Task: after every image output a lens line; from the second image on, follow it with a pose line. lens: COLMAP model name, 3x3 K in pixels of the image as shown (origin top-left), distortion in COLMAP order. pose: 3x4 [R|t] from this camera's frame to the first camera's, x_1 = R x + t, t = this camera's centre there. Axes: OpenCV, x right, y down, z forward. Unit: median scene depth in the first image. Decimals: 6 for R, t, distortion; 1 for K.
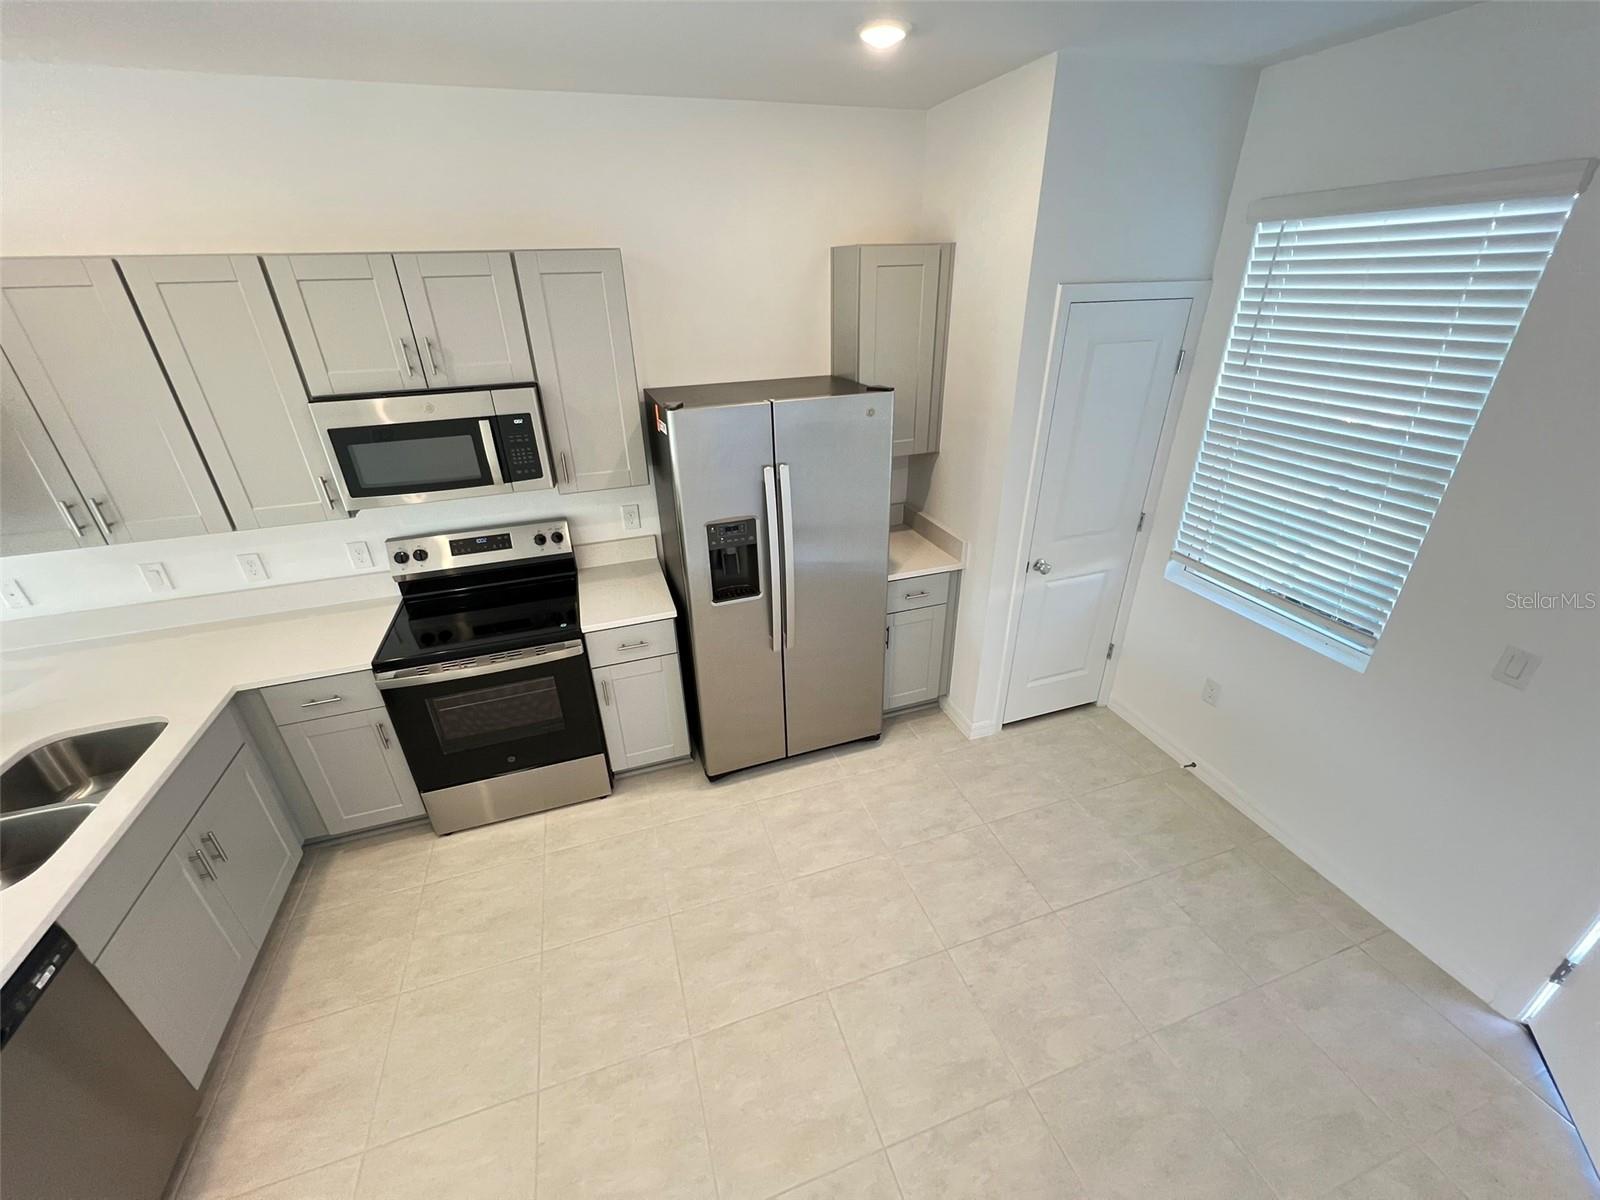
lens RADIAL K [[637.2, 0, 797.6], [0, 637.2, 598.9], [0, 0, 1]] dist [-0.001587, 0.001050]
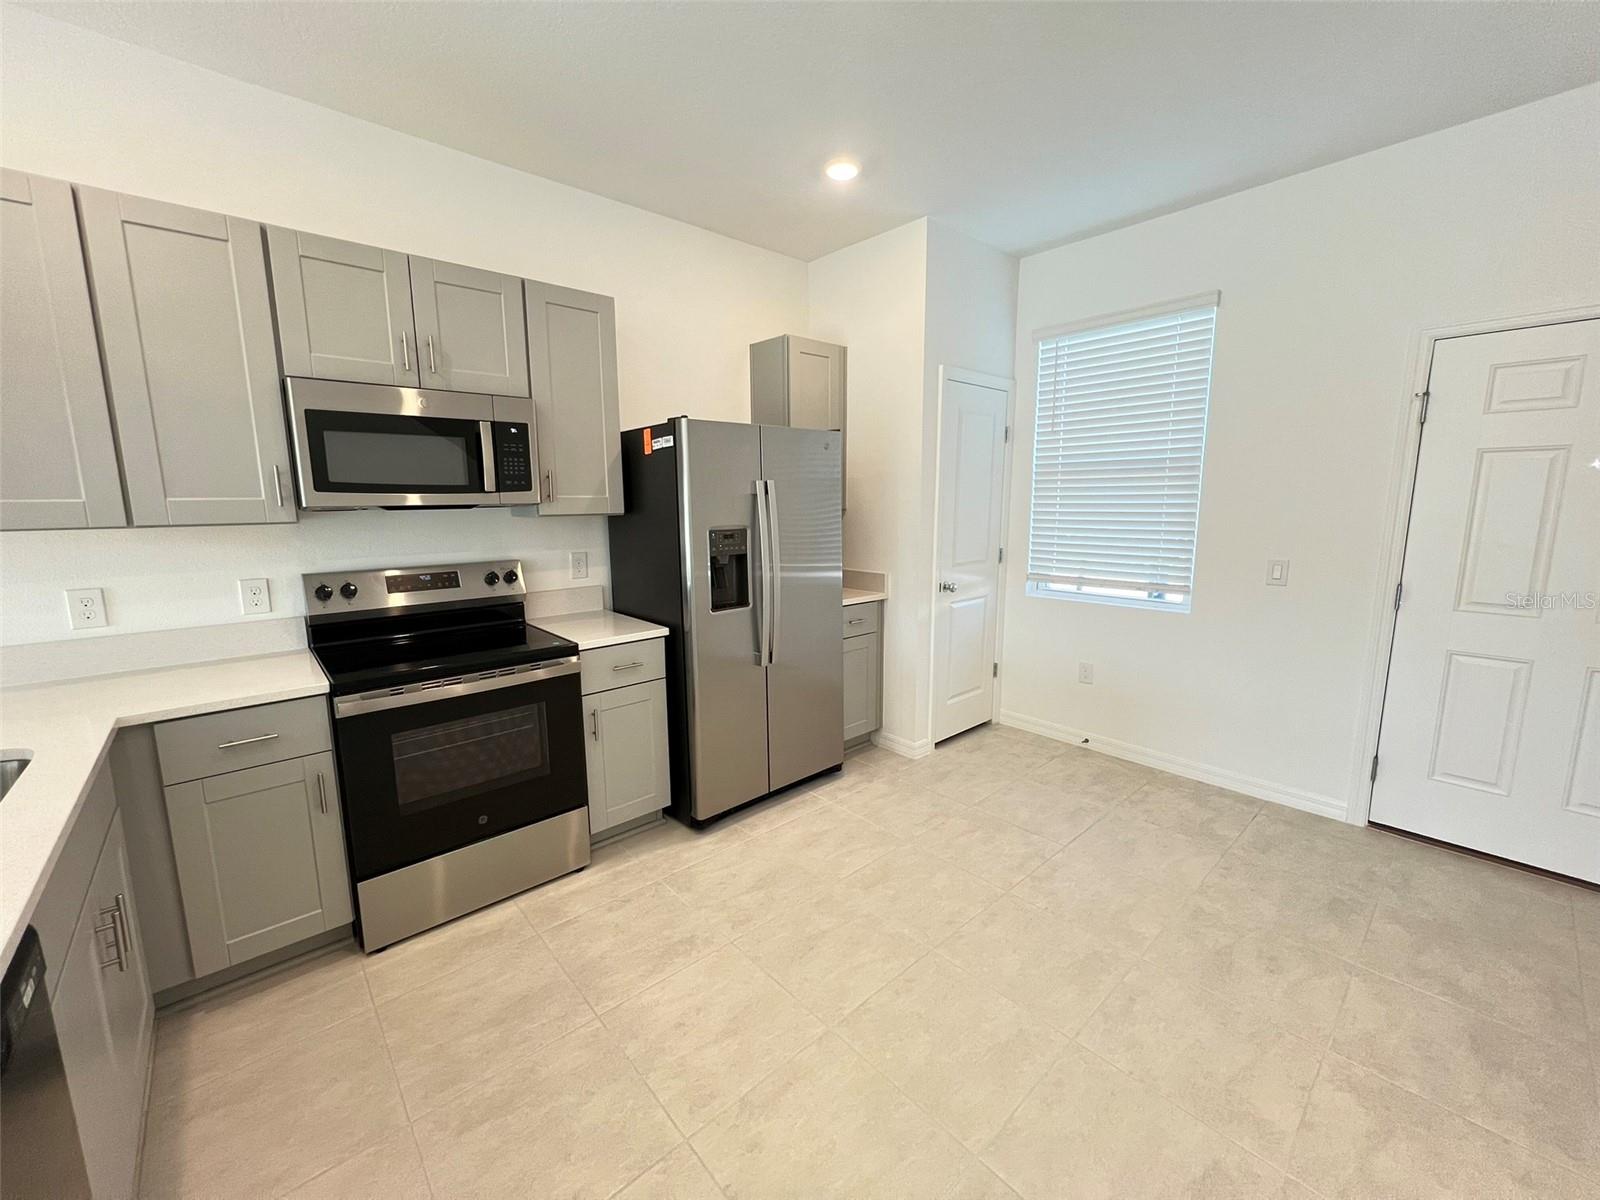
lens RADIAL K [[637.2, 0, 796.8], [0, 637.2, 599.9], [0, 0, 1]] dist [-0.001587, 0.001050]
pose [[0.916899, -0.047616, 0.396268, -0.397239], [0.169511, 0.945320, -0.278632, 0.285174], [-0.361333, 0.322649, 0.874835, 0.059596]]
